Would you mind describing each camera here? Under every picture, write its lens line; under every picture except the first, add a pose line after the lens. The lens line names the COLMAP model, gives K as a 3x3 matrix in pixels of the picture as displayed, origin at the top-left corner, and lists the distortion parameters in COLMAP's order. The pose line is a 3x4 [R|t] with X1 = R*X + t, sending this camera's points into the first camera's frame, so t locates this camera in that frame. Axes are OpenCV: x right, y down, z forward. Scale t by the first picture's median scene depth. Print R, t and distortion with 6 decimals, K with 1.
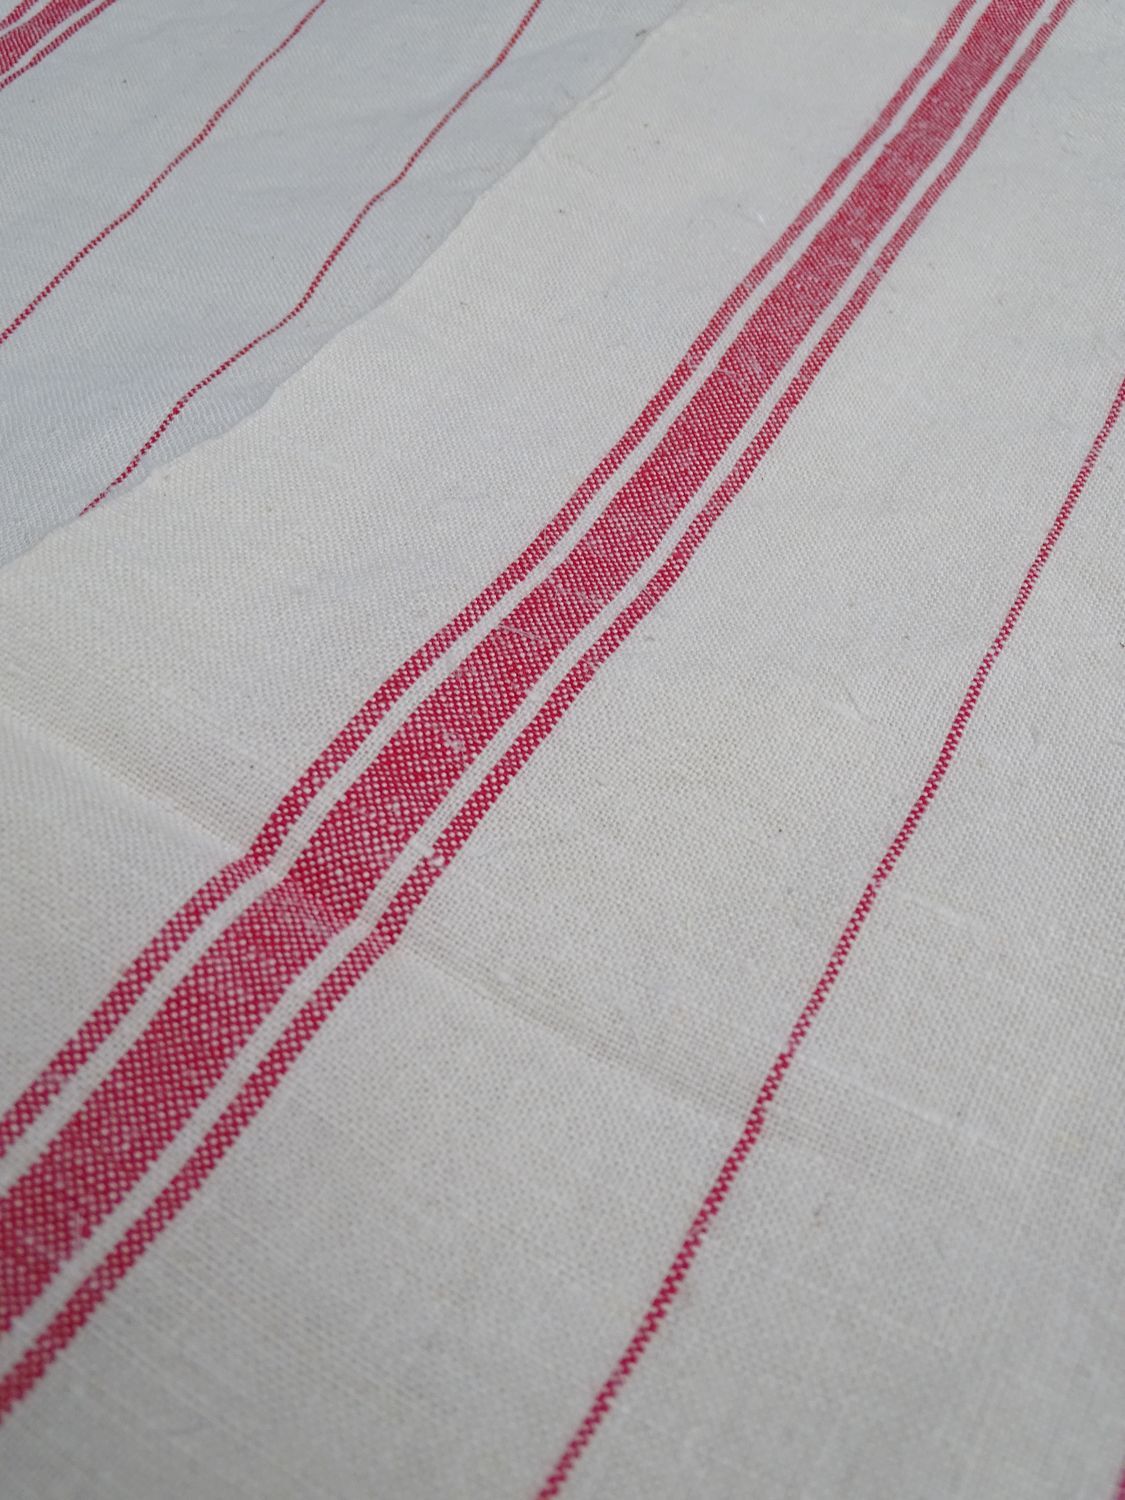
lens RADIAL K [[1717.3, 0, 555.6], [0, 1717.3, 751.1], [0, 0, 1]] dist [-0.007115, 0.000000]
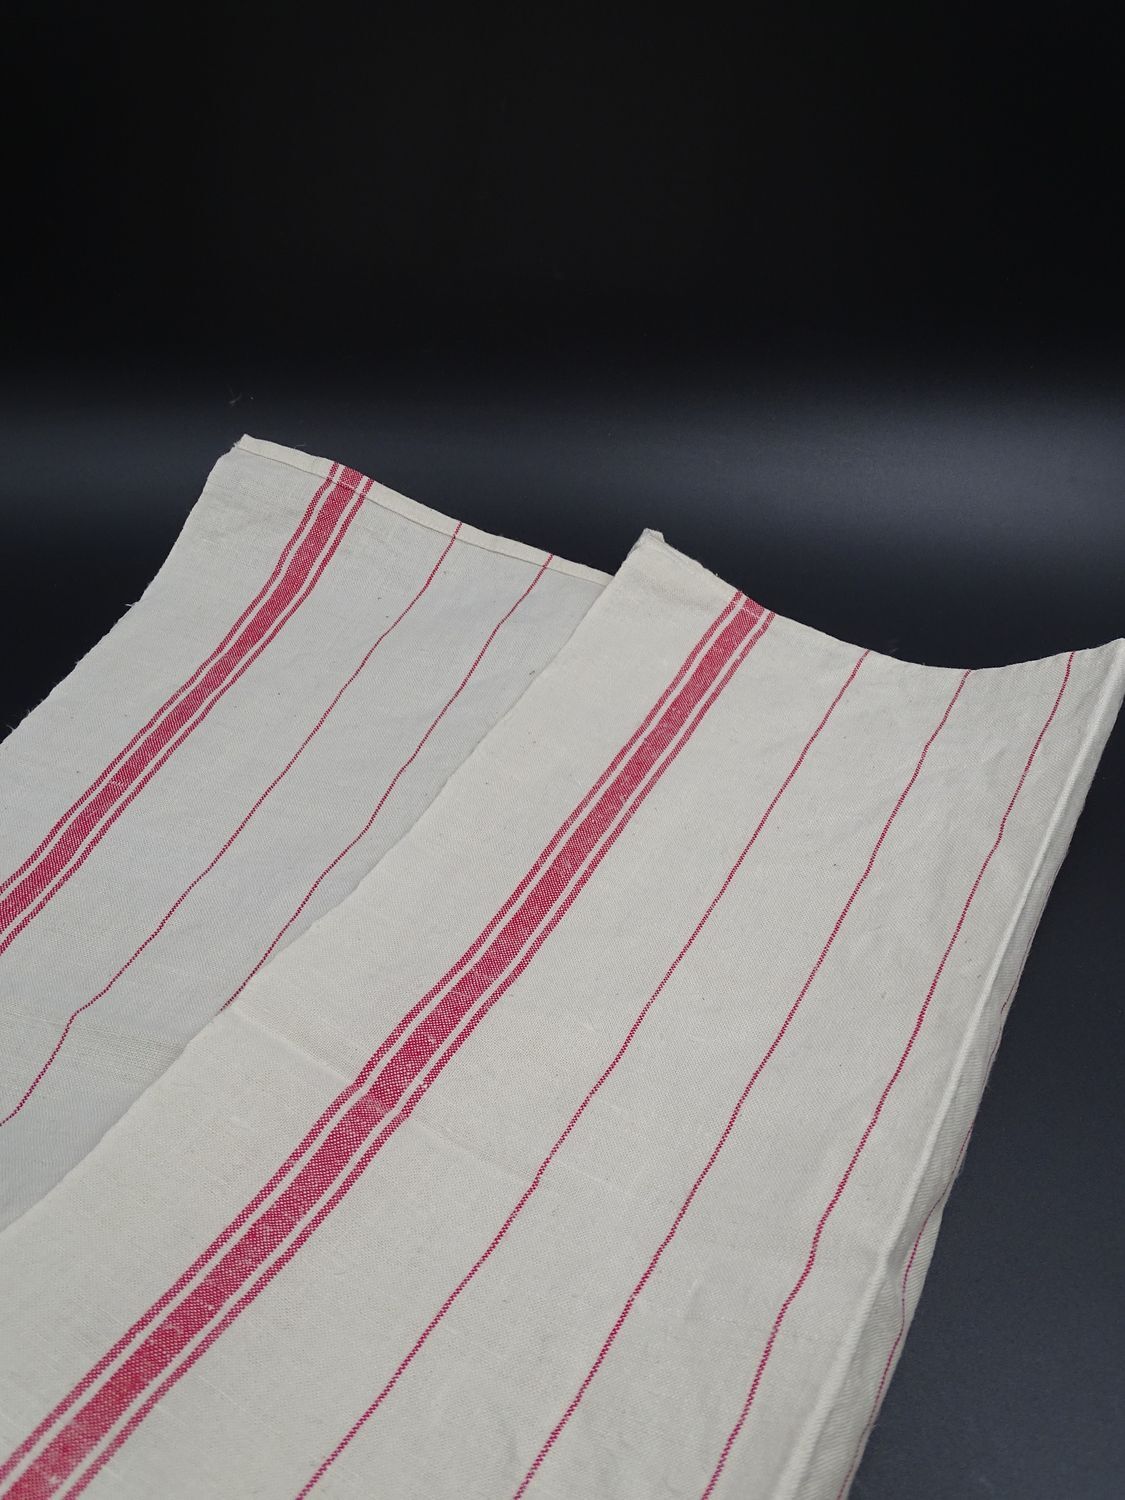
lens RADIAL K [[1717.3, 0, 567.8], [0, 1717.3, 758.4], [0, 0, 1]] dist [-0.007115, 0.000000]
pose [[0.999851, 0.012441, 0.011949, 0.101711], [-0.011026, 0.993652, -0.111955, -0.128604], [-0.013266, 0.111807, 0.993641, -1.511164]]
